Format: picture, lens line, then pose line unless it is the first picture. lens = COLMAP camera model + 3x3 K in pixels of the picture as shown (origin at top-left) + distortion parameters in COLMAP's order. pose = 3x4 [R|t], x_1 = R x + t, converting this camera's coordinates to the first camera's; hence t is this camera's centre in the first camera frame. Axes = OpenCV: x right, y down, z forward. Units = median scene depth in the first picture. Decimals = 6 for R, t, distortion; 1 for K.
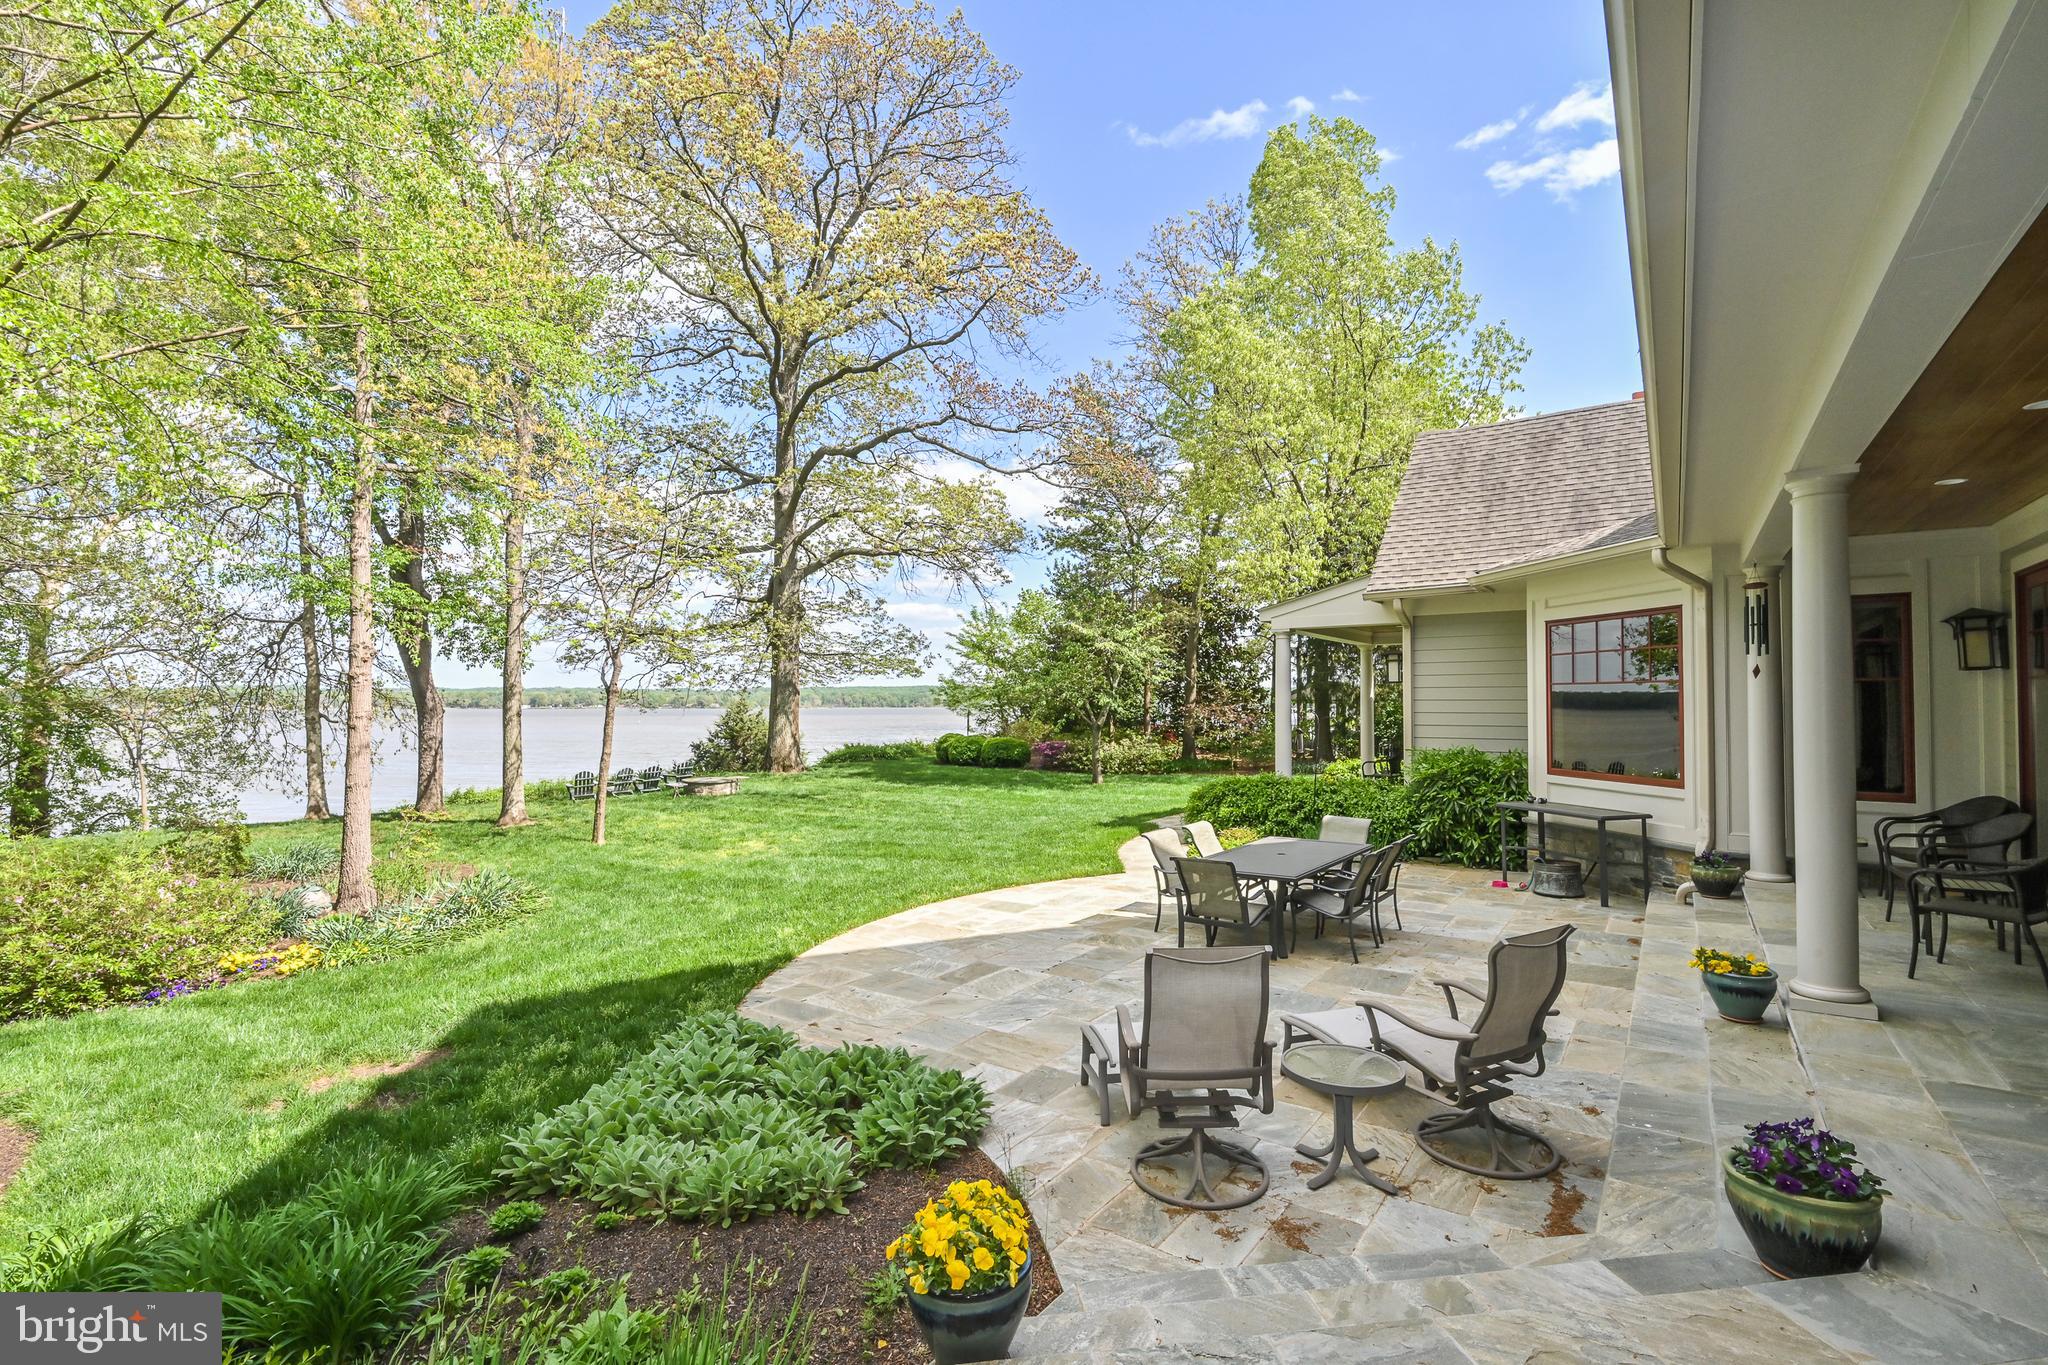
lens RADIAL K [[902.2, 0, 1024.7], [0, 902.2, 685.6], [0, 0, 1]] dist [0.000480, 0.000009]
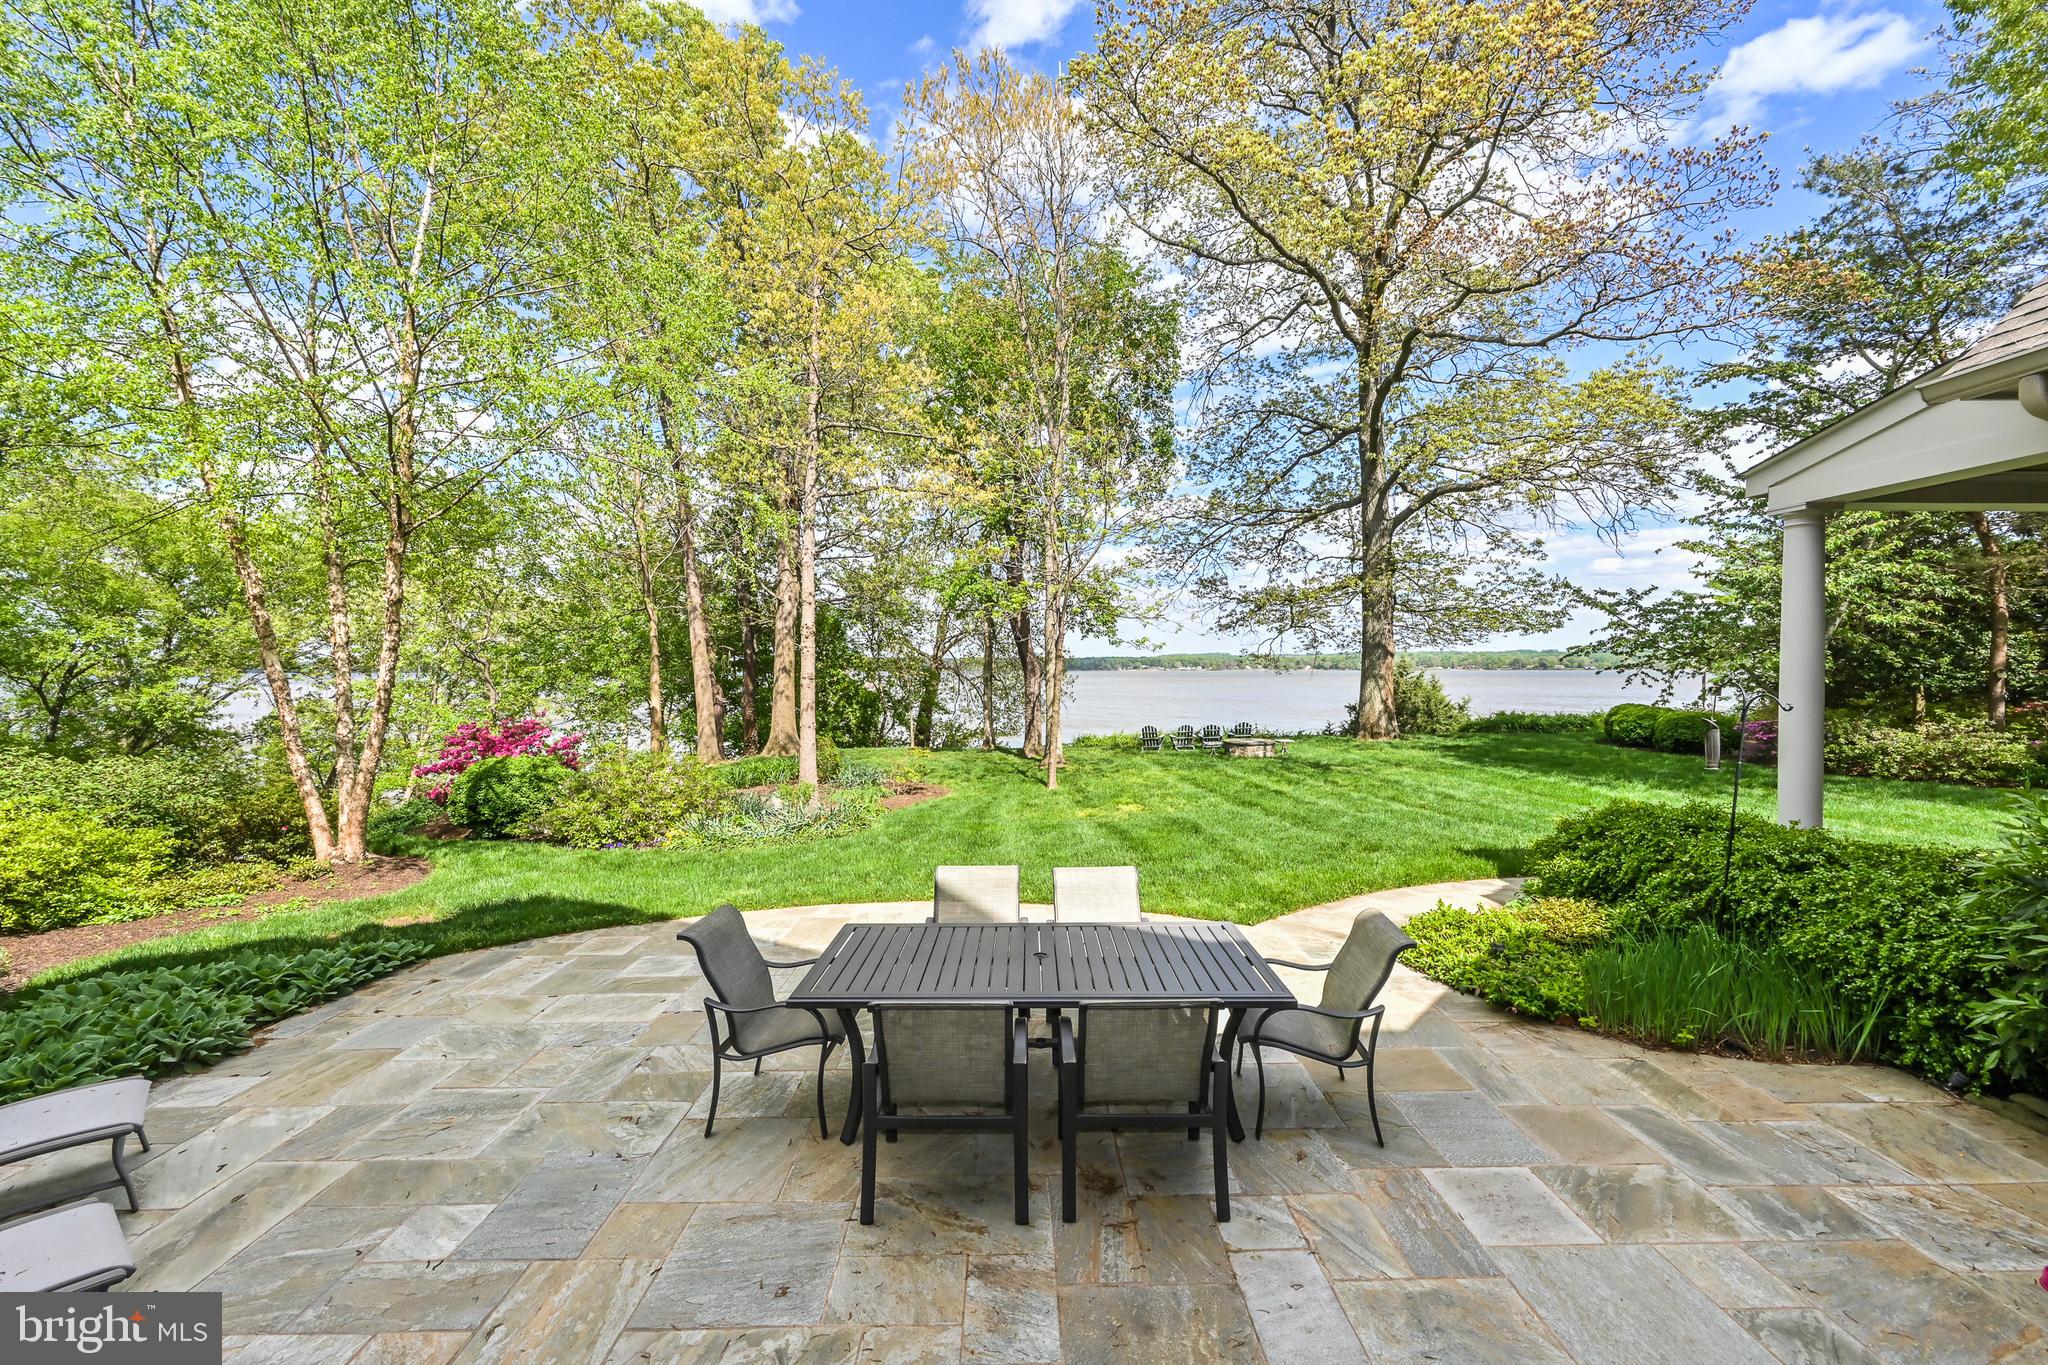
lens RADIAL K [[809.0, 0, 1032.1], [0, 809.0, 685.9], [0, 0, 1]] dist [-0.000412, -0.000007]
pose [[0.604756, 0.018633, -0.796193, 0.190257], [0.017115, 0.999191, 0.036383, 0.003547], [0.796227, -0.035630, 0.603948, 0.209379]]
